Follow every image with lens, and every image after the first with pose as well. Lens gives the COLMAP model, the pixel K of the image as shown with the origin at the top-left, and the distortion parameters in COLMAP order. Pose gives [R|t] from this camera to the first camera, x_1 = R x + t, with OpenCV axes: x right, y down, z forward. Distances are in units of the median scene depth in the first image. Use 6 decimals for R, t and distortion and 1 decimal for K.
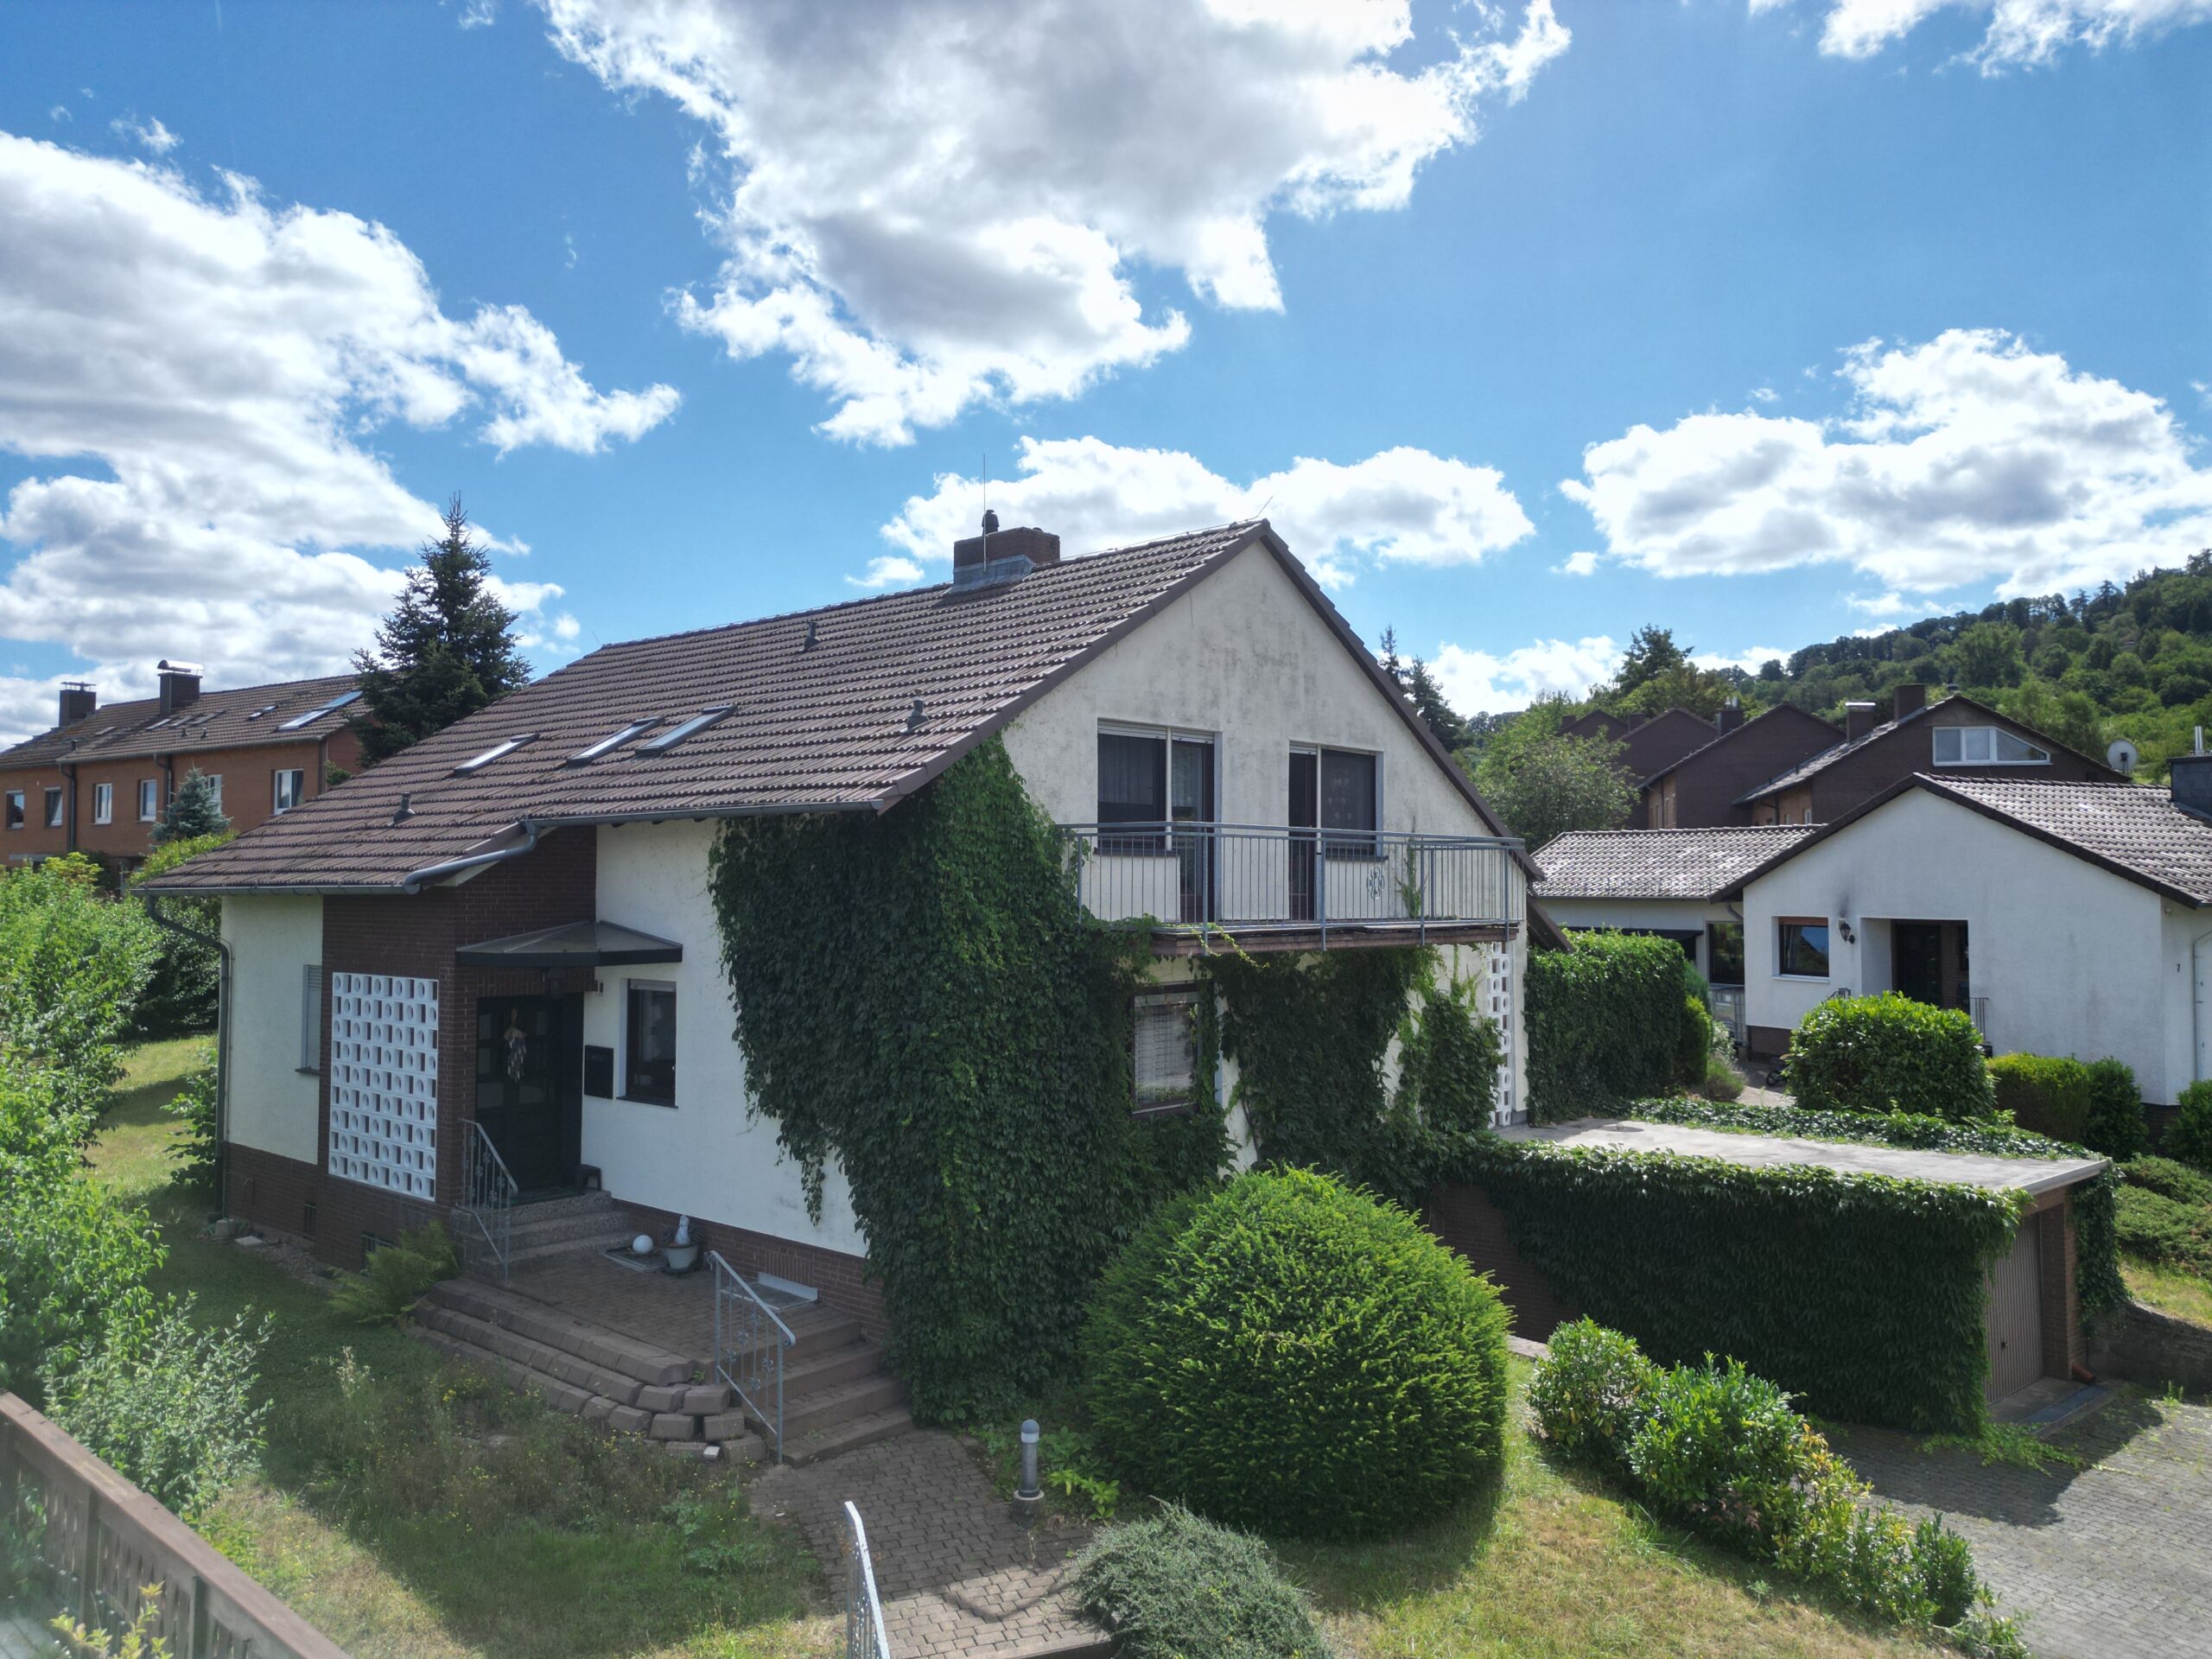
lens RADIAL K [[1602.1, 0, 1090.9], [0, 1602.1, 839.8], [0, 0, 1]] dist [0.057478, -0.004189]
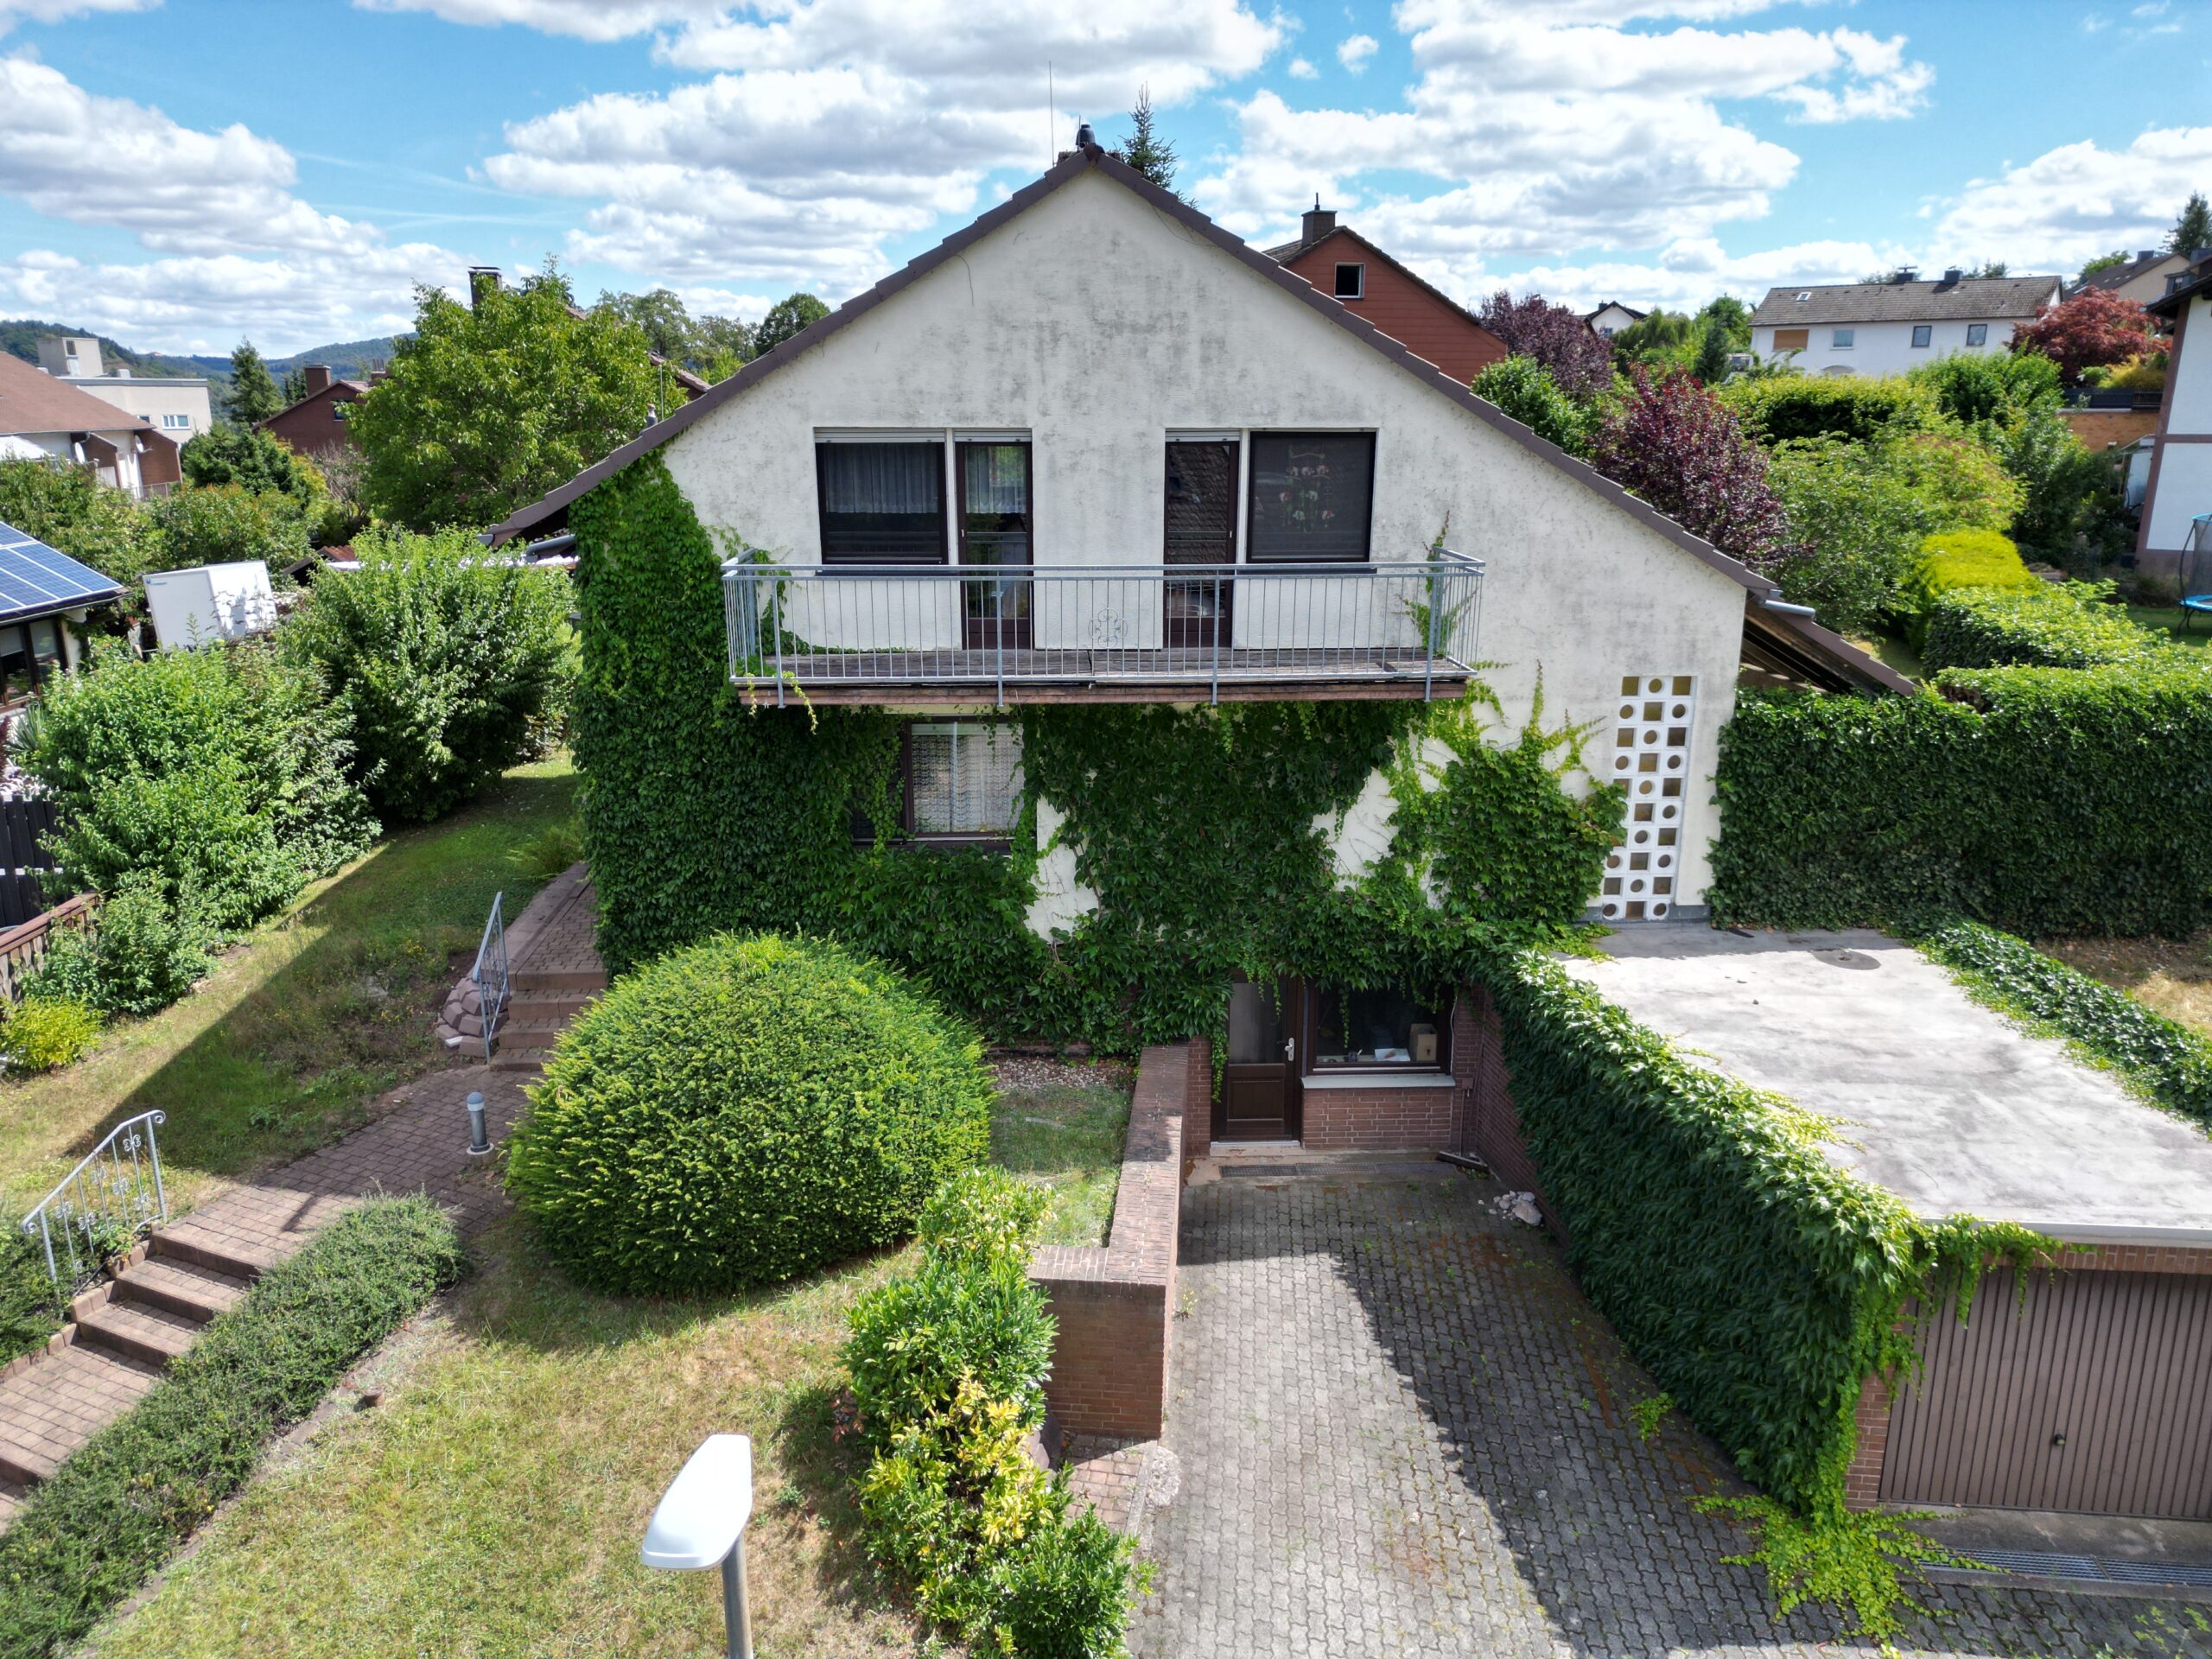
lens RADIAL K [[1602.1, 0, 1090.9], [0, 1602.1, 839.8], [0, 0, 1]] dist [0.057478, -0.004189]
pose [[0.711215, 0.192397, -0.676133, 0.670243], [0.021697, 0.955352, 0.294672, -0.101449], [0.702639, -0.224245, 0.675287, 0.366668]]
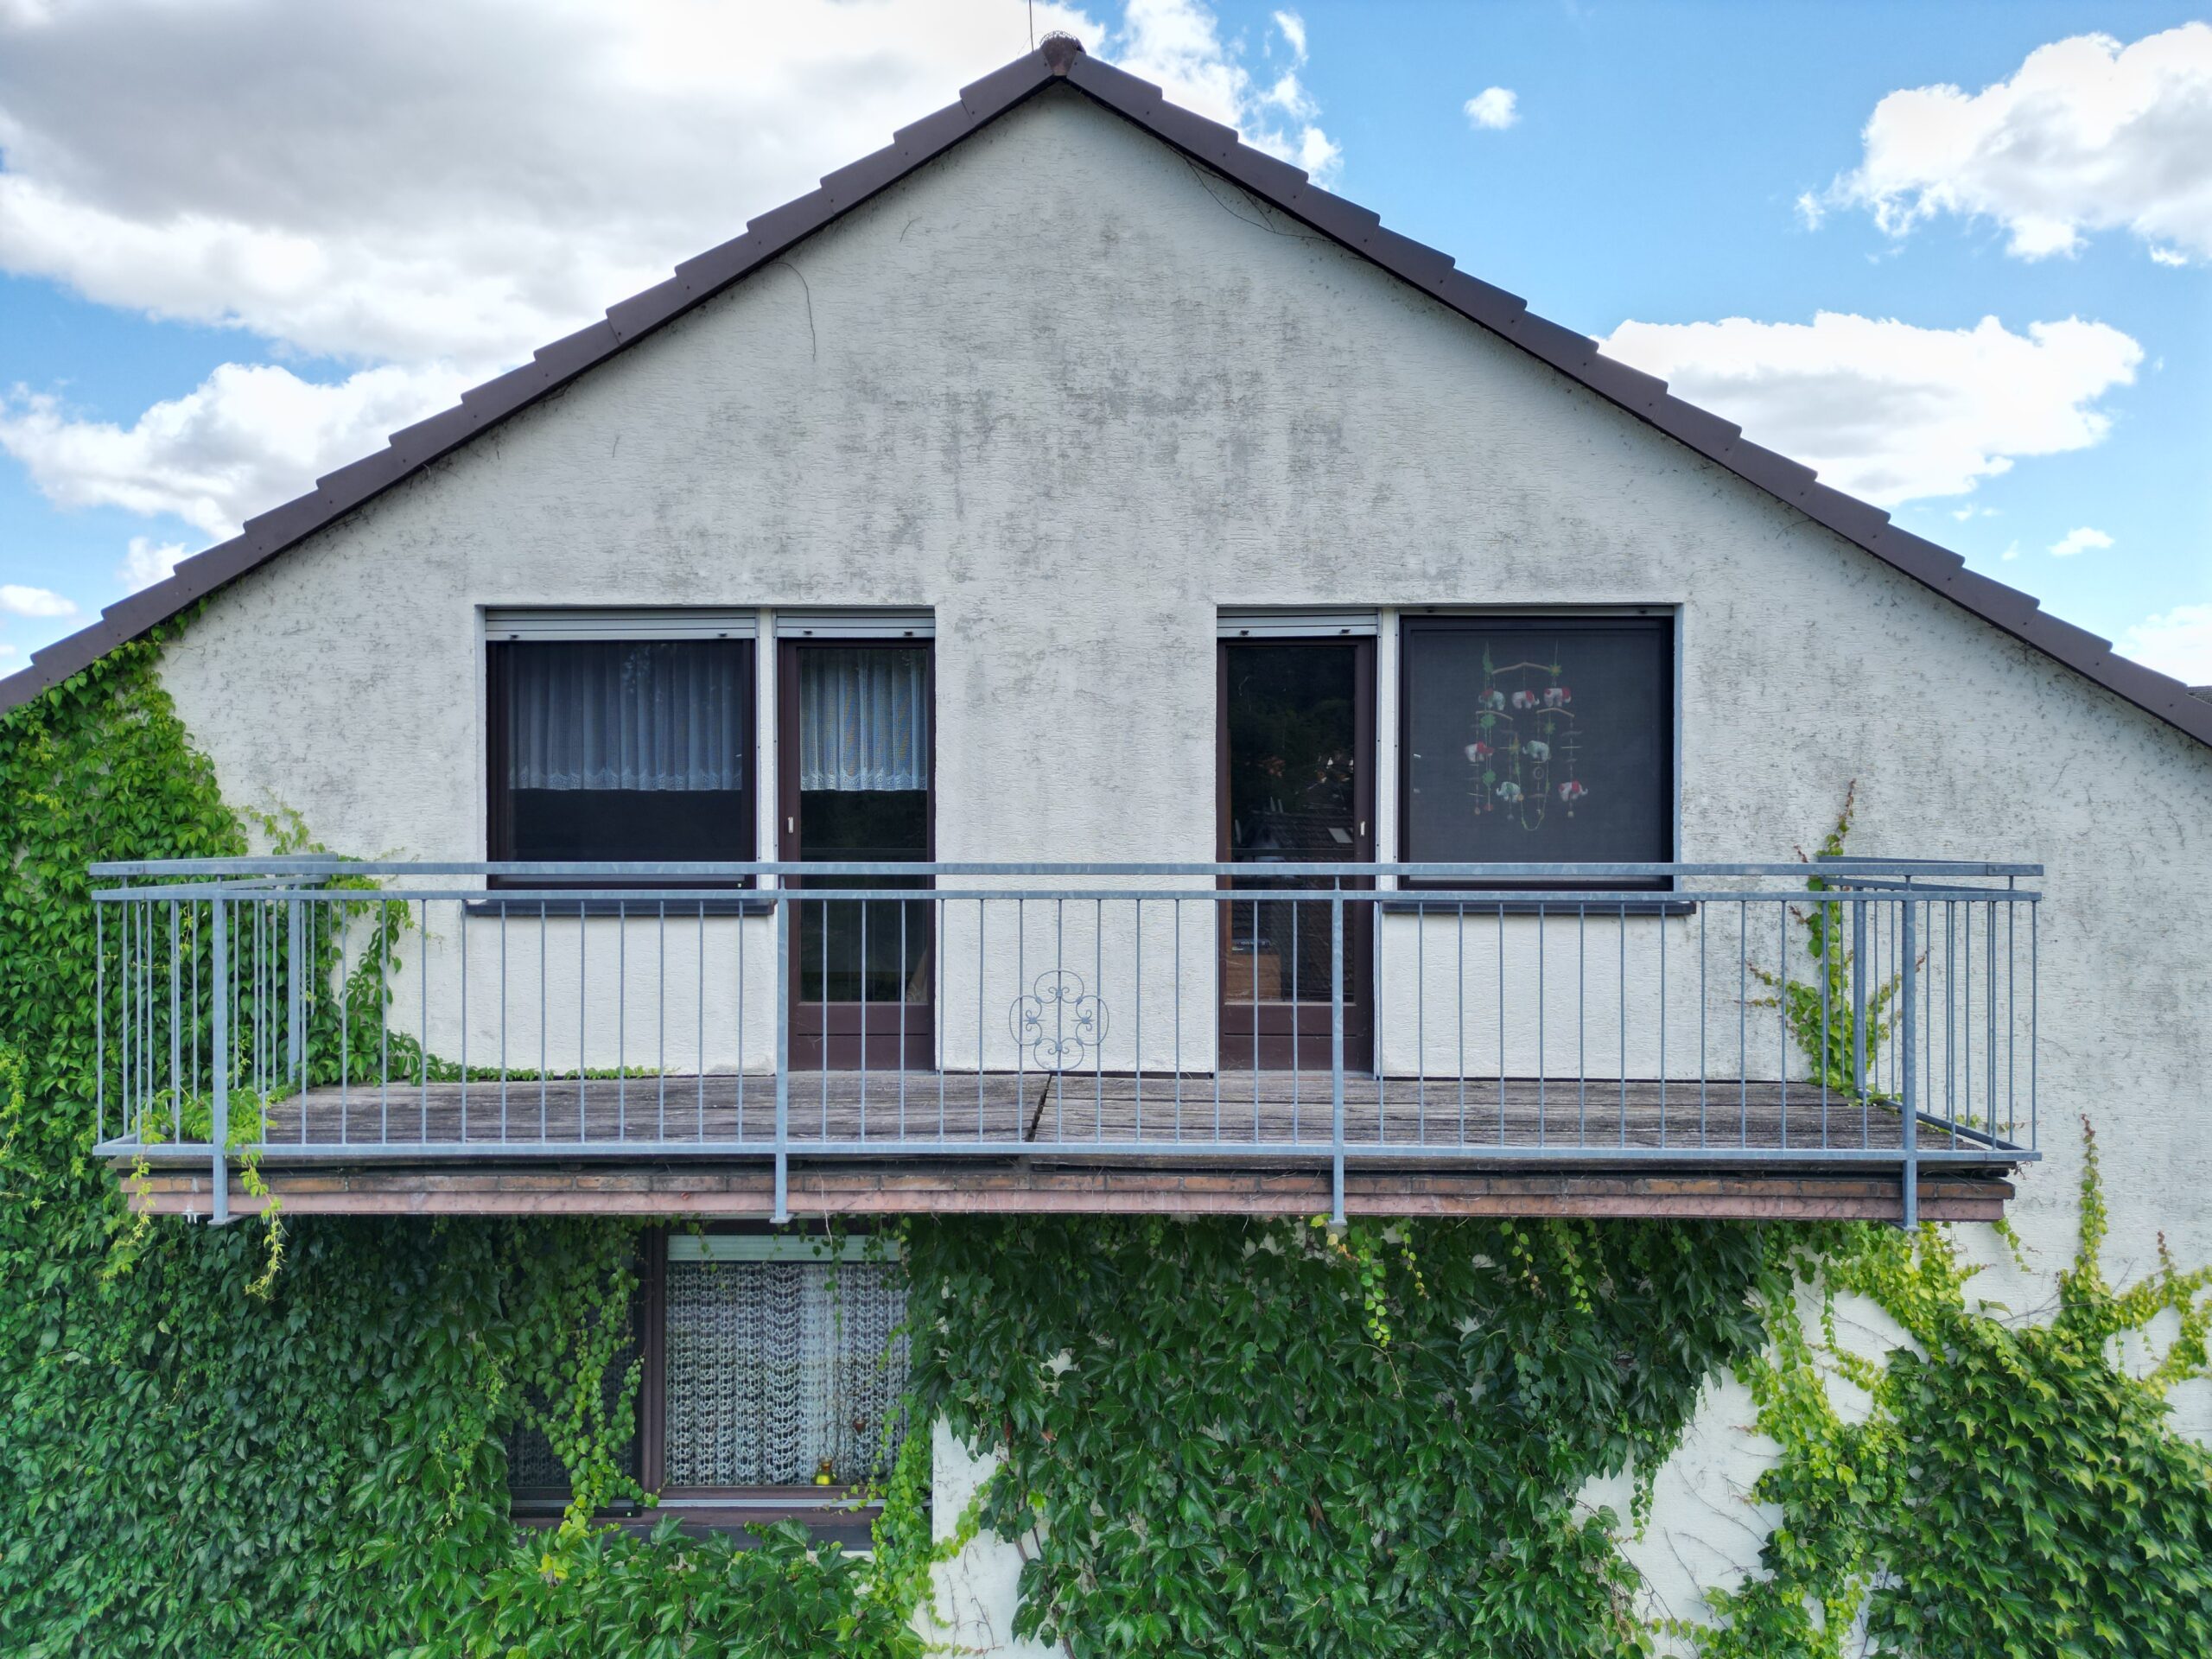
lens RADIAL K [[1602.1, 0, 1090.9], [0, 1602.1, 839.8], [0, 0, 1]] dist [0.057478, -0.004189]
pose [[0.661511, 0.009726, -0.749873, 0.380136], [0.023908, 0.999134, 0.034050, -0.019668], [0.749554, -0.040453, 0.660705, 0.704774]]
